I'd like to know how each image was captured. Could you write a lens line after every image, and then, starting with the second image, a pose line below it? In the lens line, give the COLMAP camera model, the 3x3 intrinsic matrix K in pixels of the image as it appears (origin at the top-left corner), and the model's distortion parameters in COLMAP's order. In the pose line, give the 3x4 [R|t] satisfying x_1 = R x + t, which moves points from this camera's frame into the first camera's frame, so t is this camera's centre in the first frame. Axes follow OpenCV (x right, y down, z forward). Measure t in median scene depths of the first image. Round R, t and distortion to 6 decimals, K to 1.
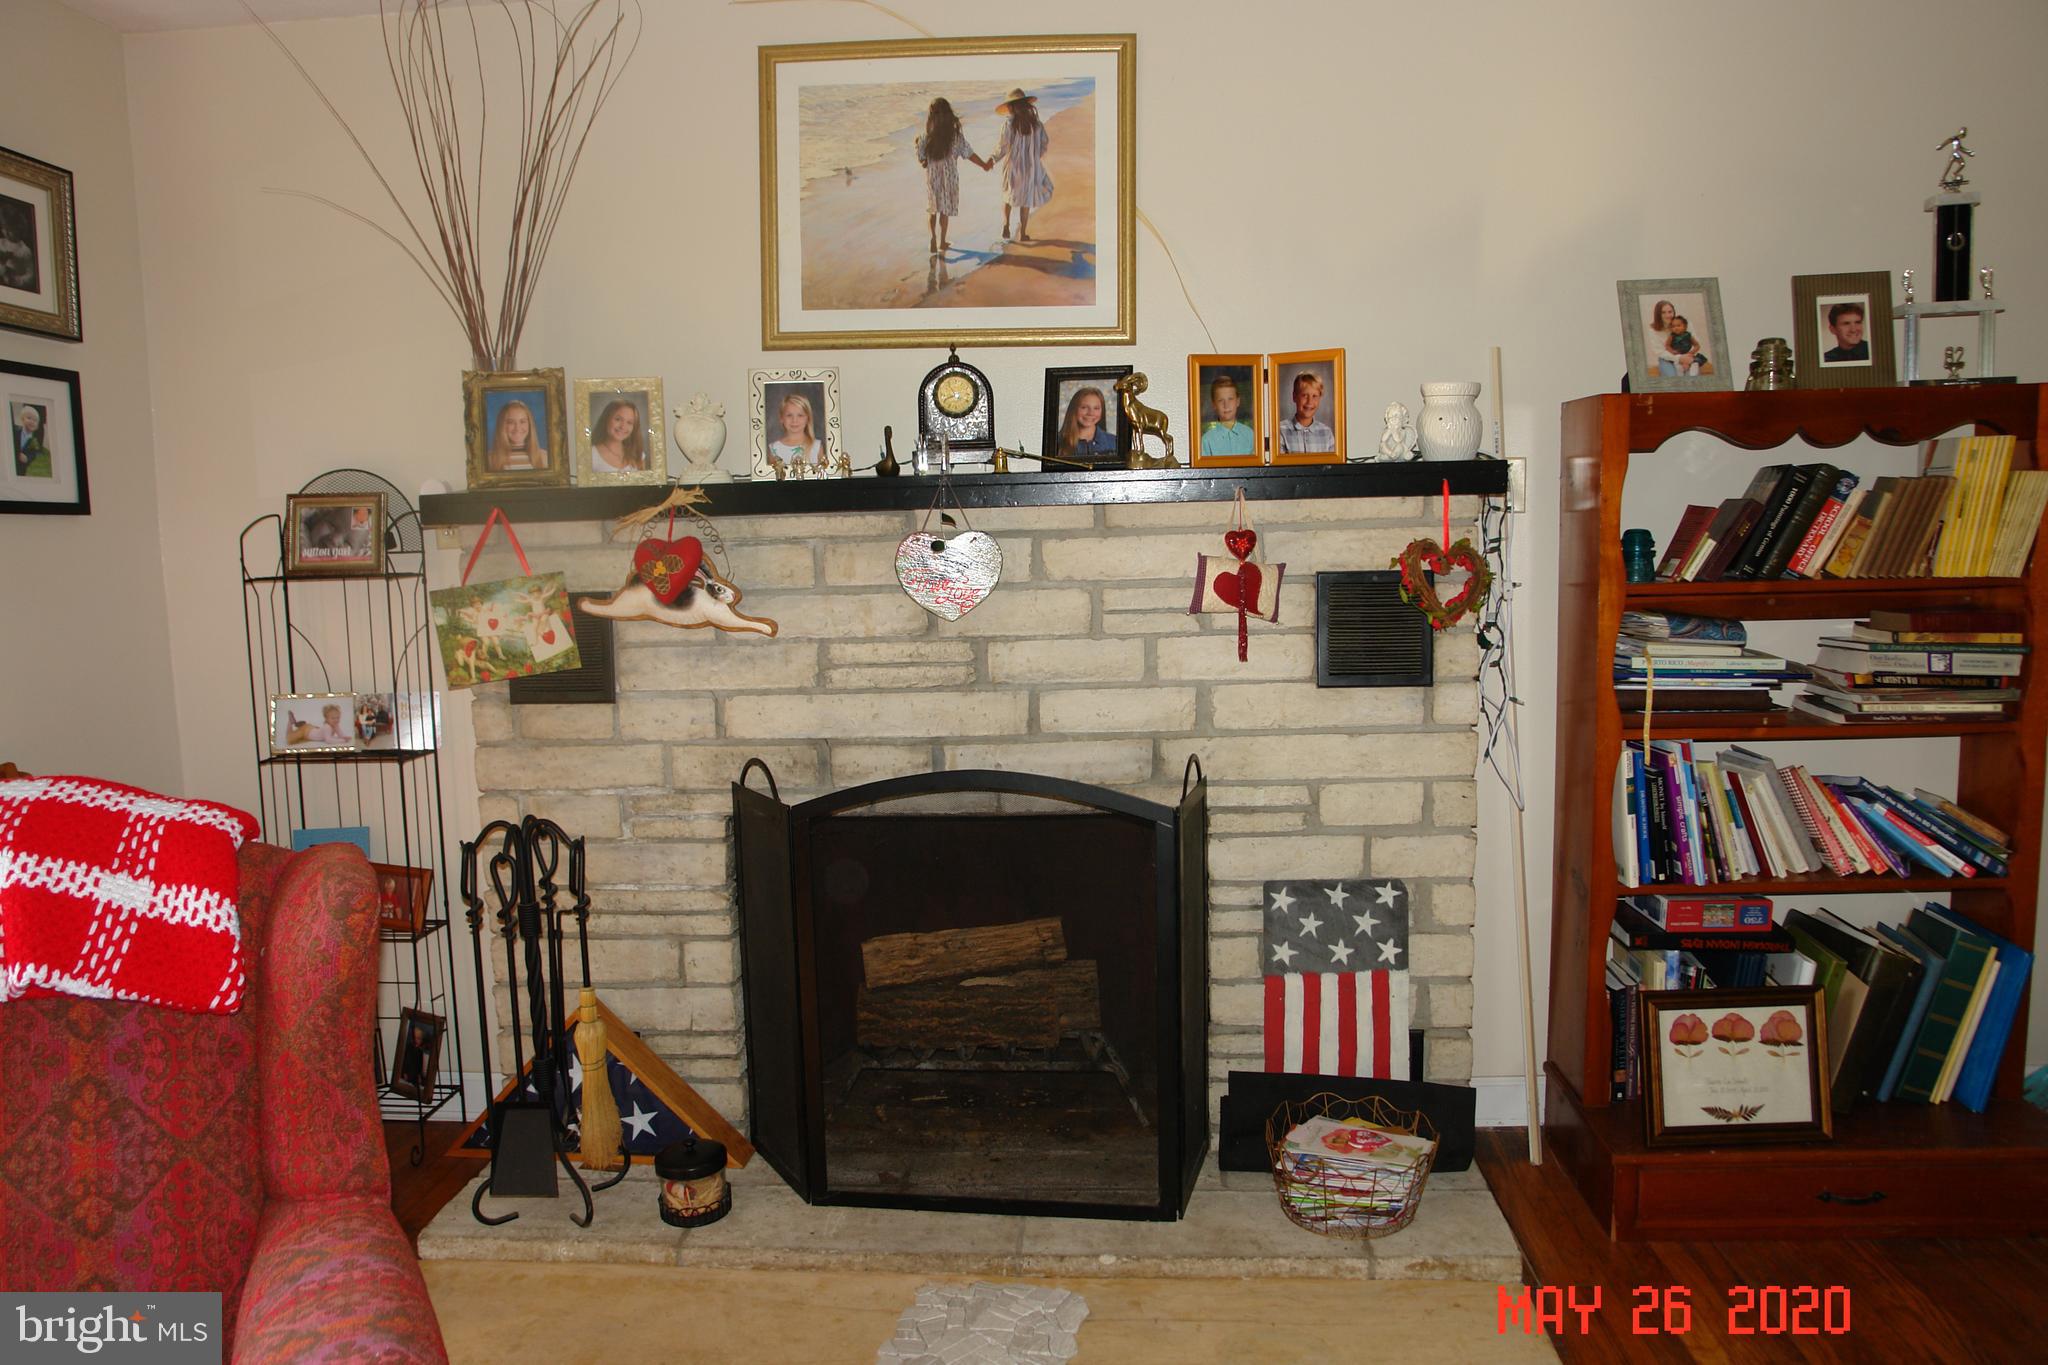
lens RADIAL K [[1426.2, 0, 1024.0], [0, 1426.2, 682.5], [0, 0, 1]] dist [-0.092919, 0.047874]
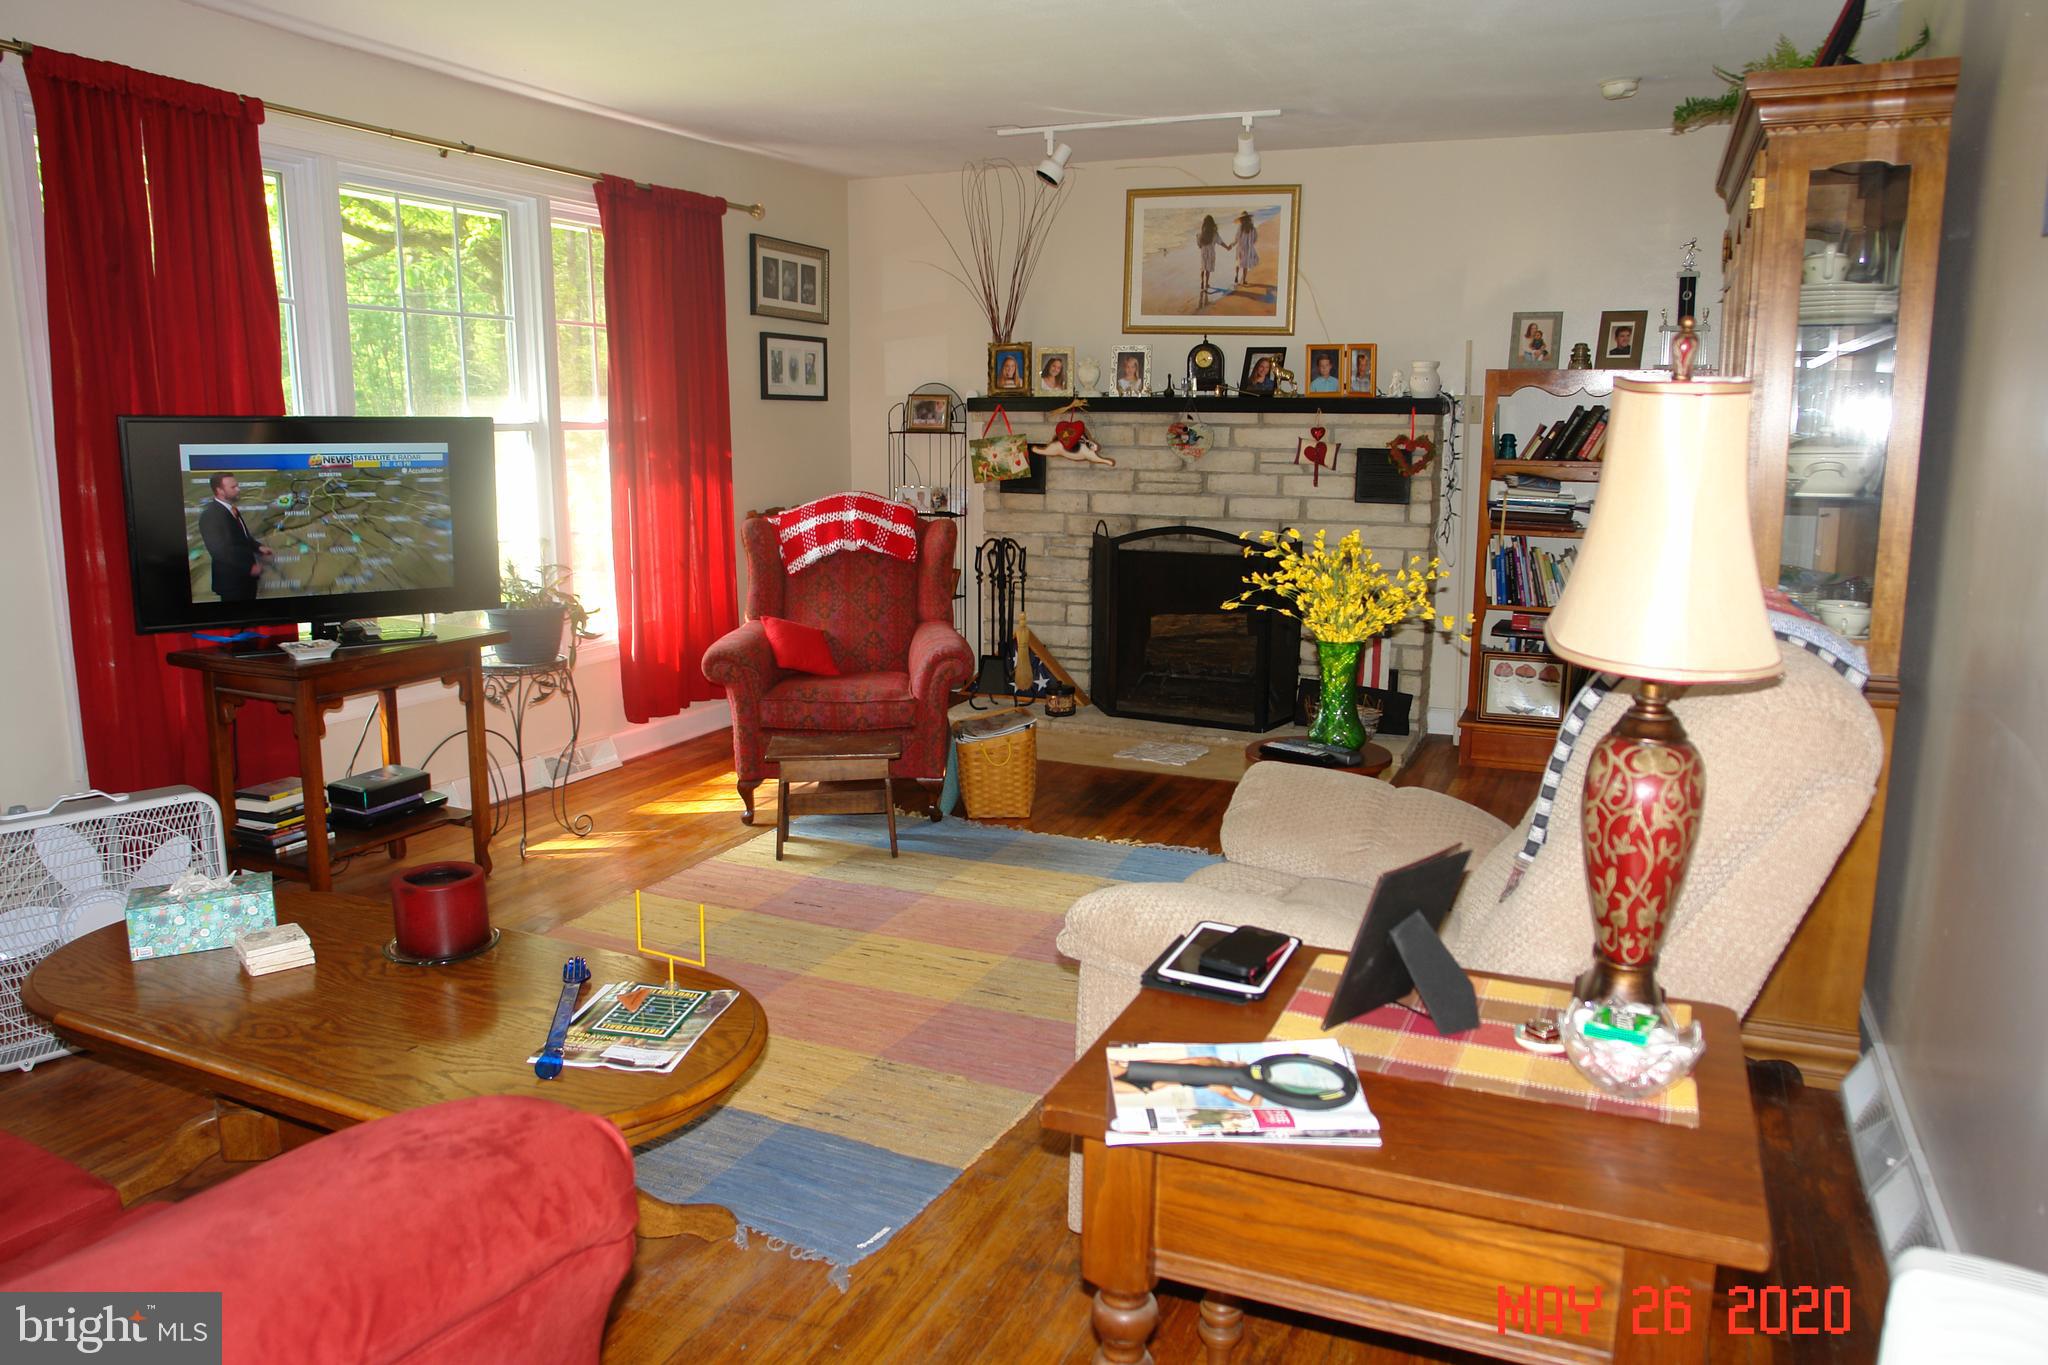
lens RADIAL K [[1426.2, 0, 1024.0], [0, 1426.2, 682.5], [0, 0, 1]] dist [-0.092919, 0.047874]
pose [[0.943007, 0.091565, -0.319927, 0.435756], [-0.064028, 0.993360, 0.095580, 0.099294], [0.326555, -0.069648, 0.942609, -1.175379]]
